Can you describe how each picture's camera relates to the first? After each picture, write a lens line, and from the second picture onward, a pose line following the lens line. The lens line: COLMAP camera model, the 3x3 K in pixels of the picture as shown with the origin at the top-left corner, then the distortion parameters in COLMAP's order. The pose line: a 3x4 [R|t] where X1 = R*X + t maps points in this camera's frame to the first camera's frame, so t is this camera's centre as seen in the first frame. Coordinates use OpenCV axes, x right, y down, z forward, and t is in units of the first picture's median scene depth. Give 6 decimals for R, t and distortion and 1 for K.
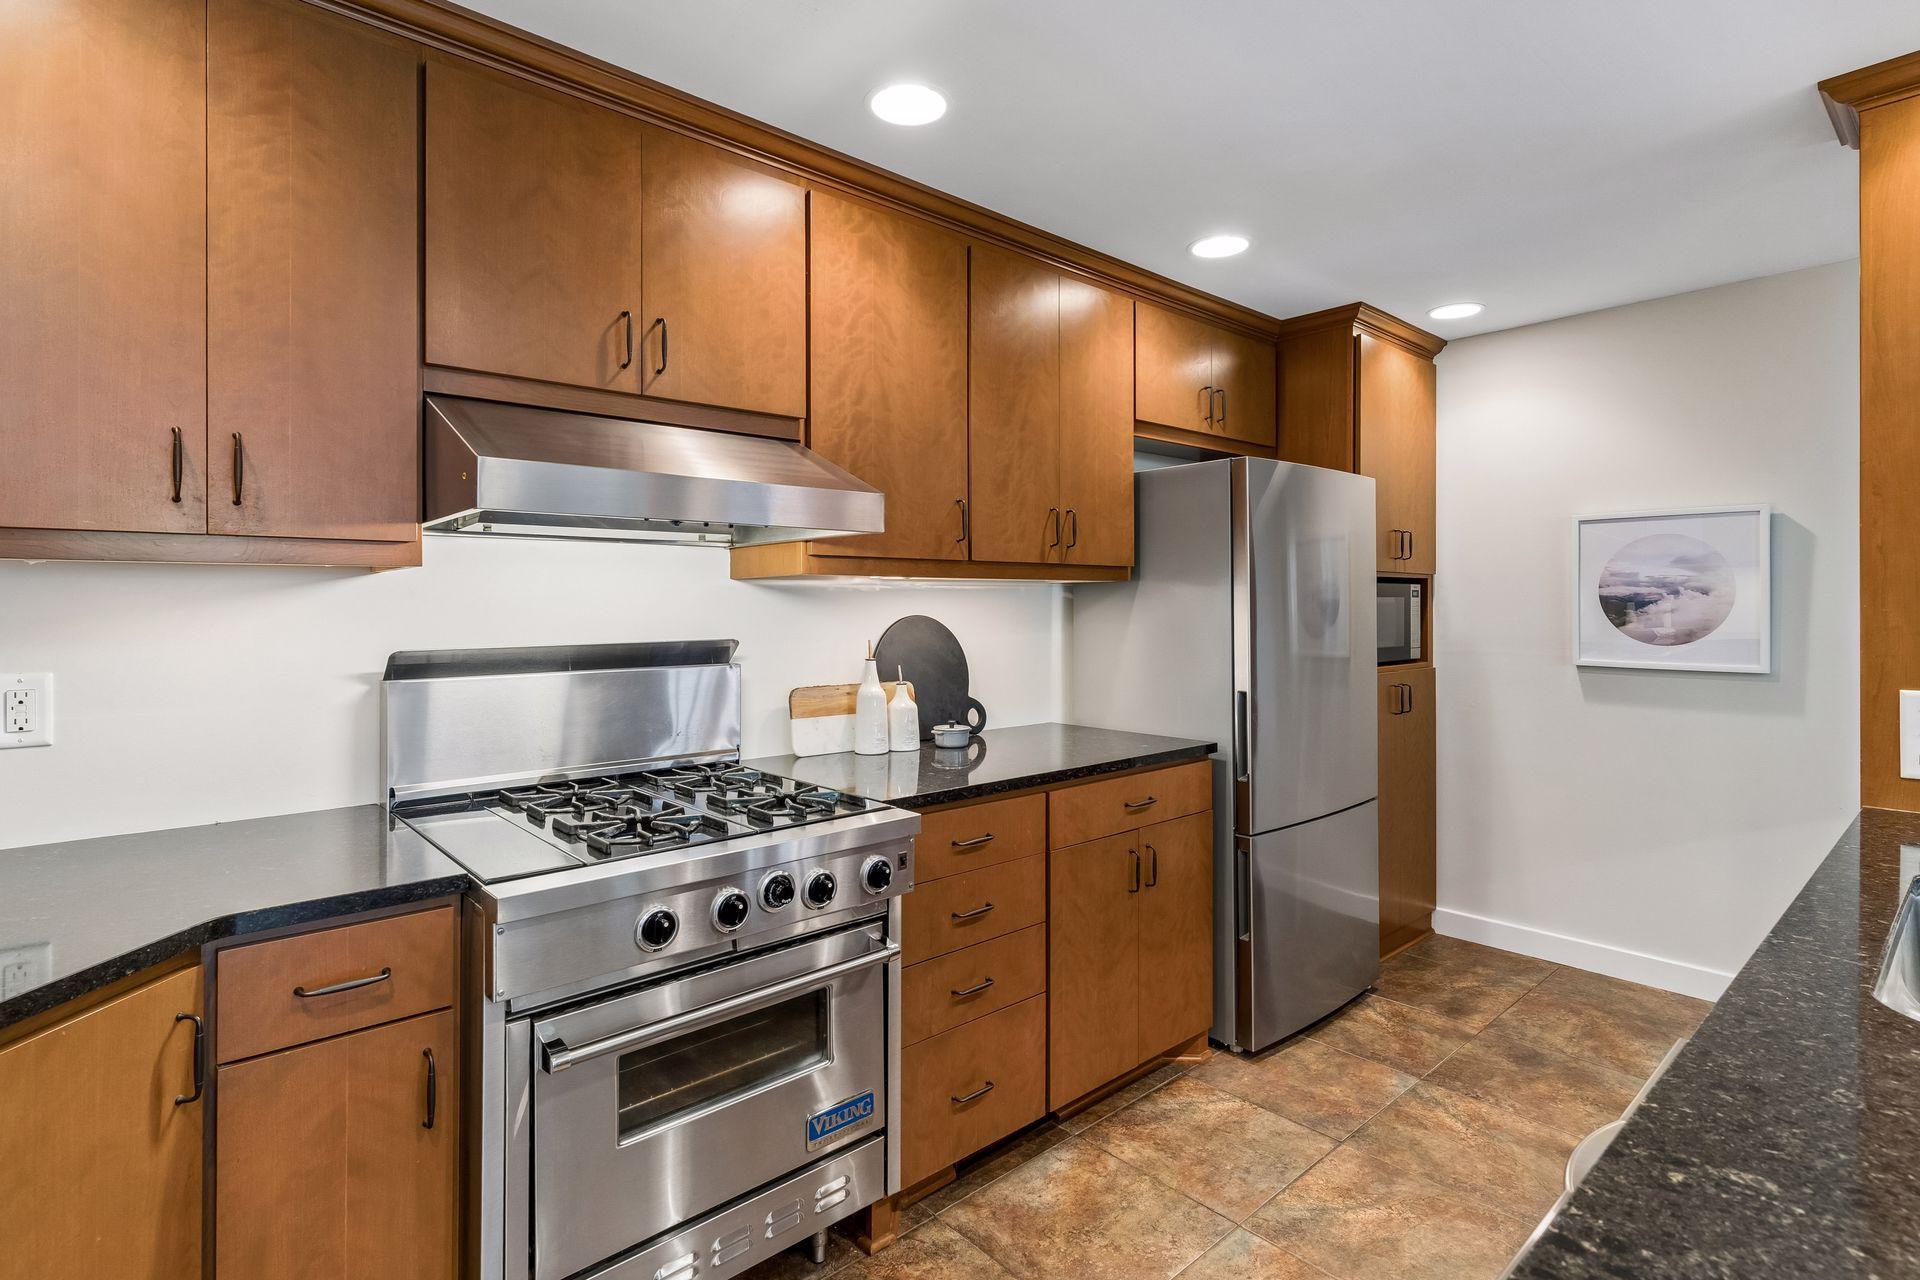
lens RADIAL K [[938.8, 0, 943.7], [0, 938.8, 602.1], [0, 0, 1]] dist [0.000315, 0.000131]
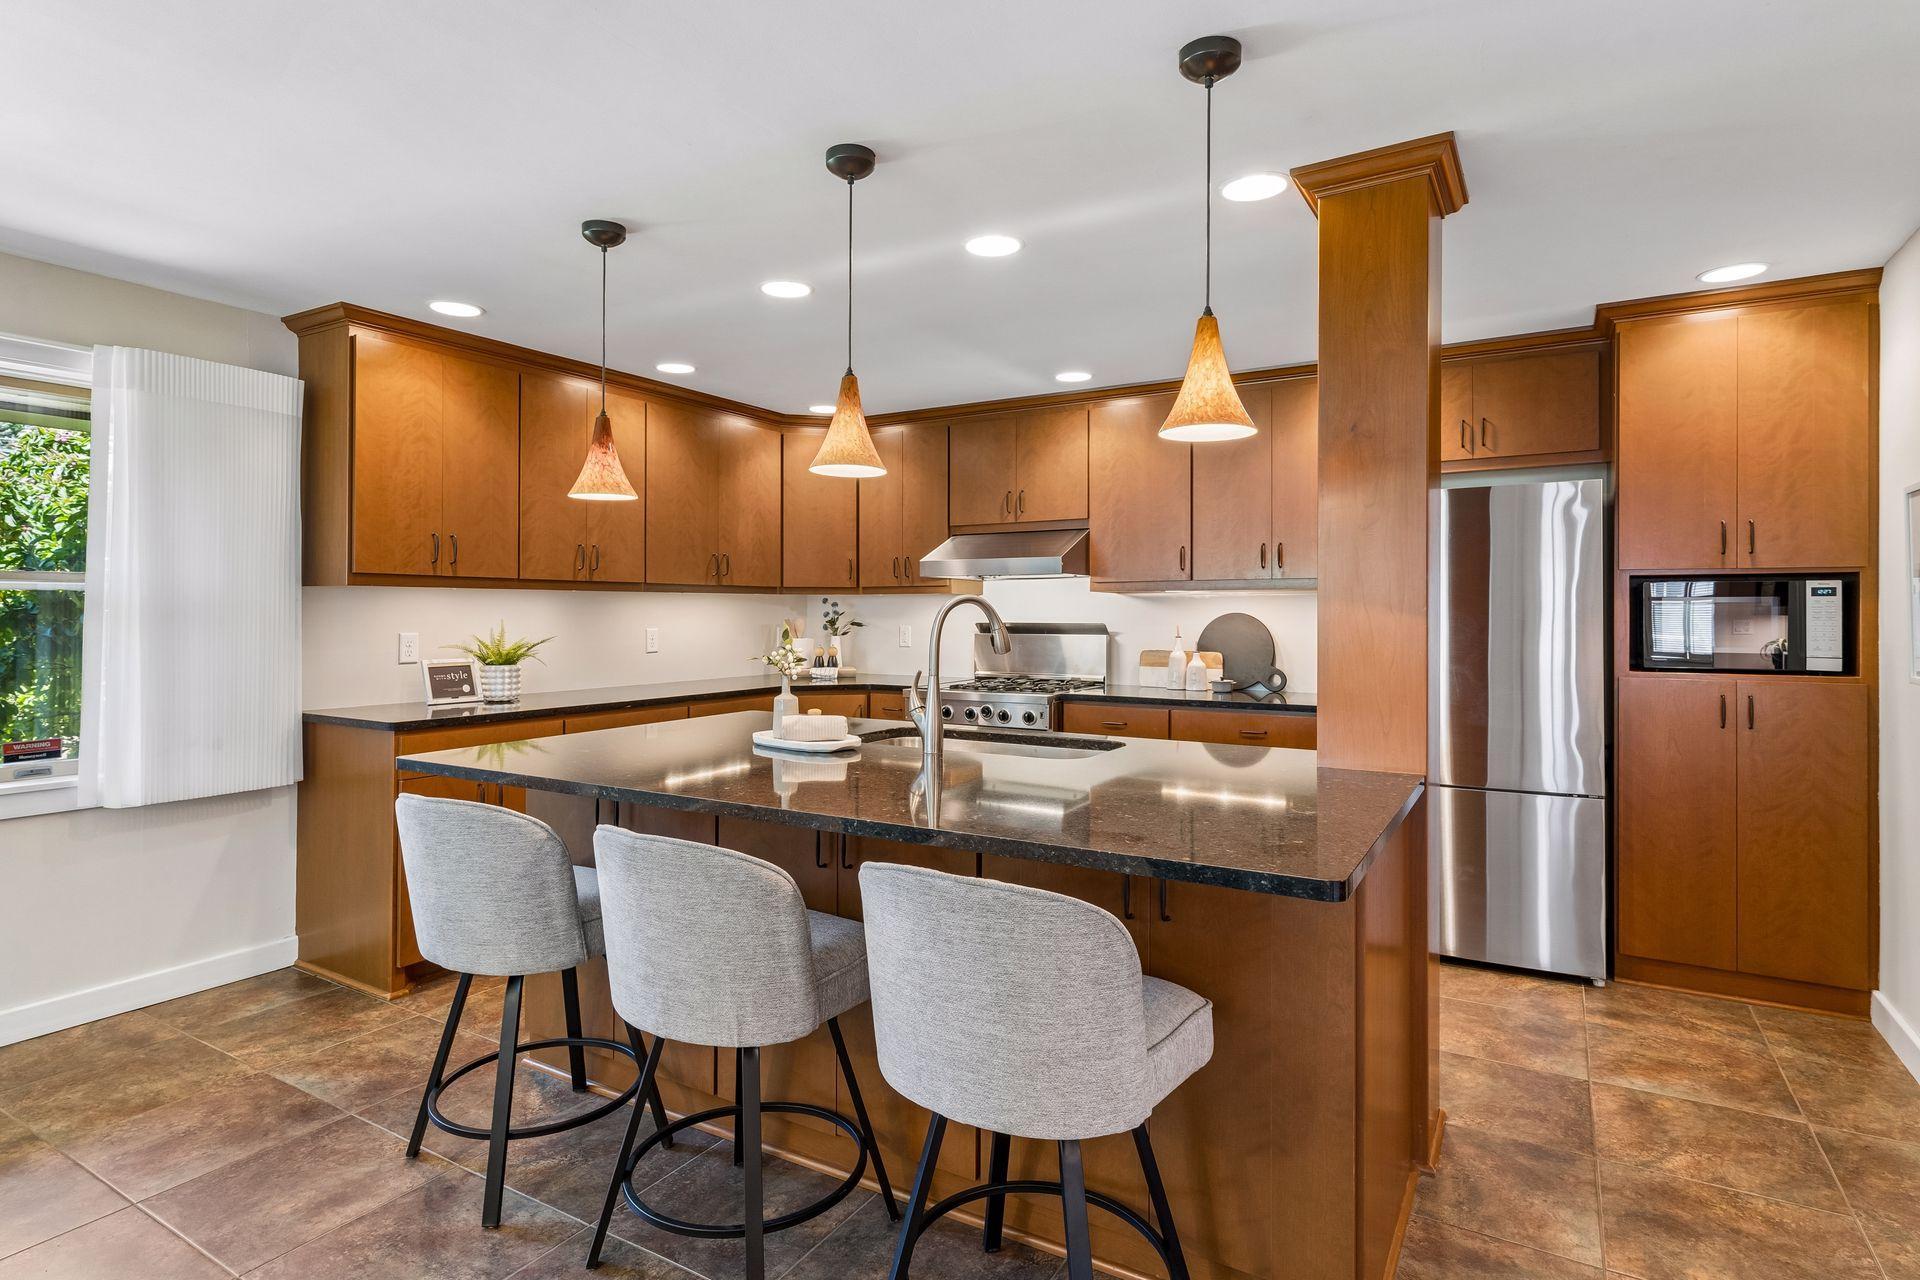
lens RADIAL K [[998.8, 0, 956.6], [0, 998.8, 625.9], [0, 0, 1]] dist [0.001417, 0.000572]
pose [[0.307883, 0.017245, -0.951268, 1.415030], [0.000891, 0.999830, 0.018414, 0.004022], [0.951424, -0.006517, 0.307815, 0.017878]]
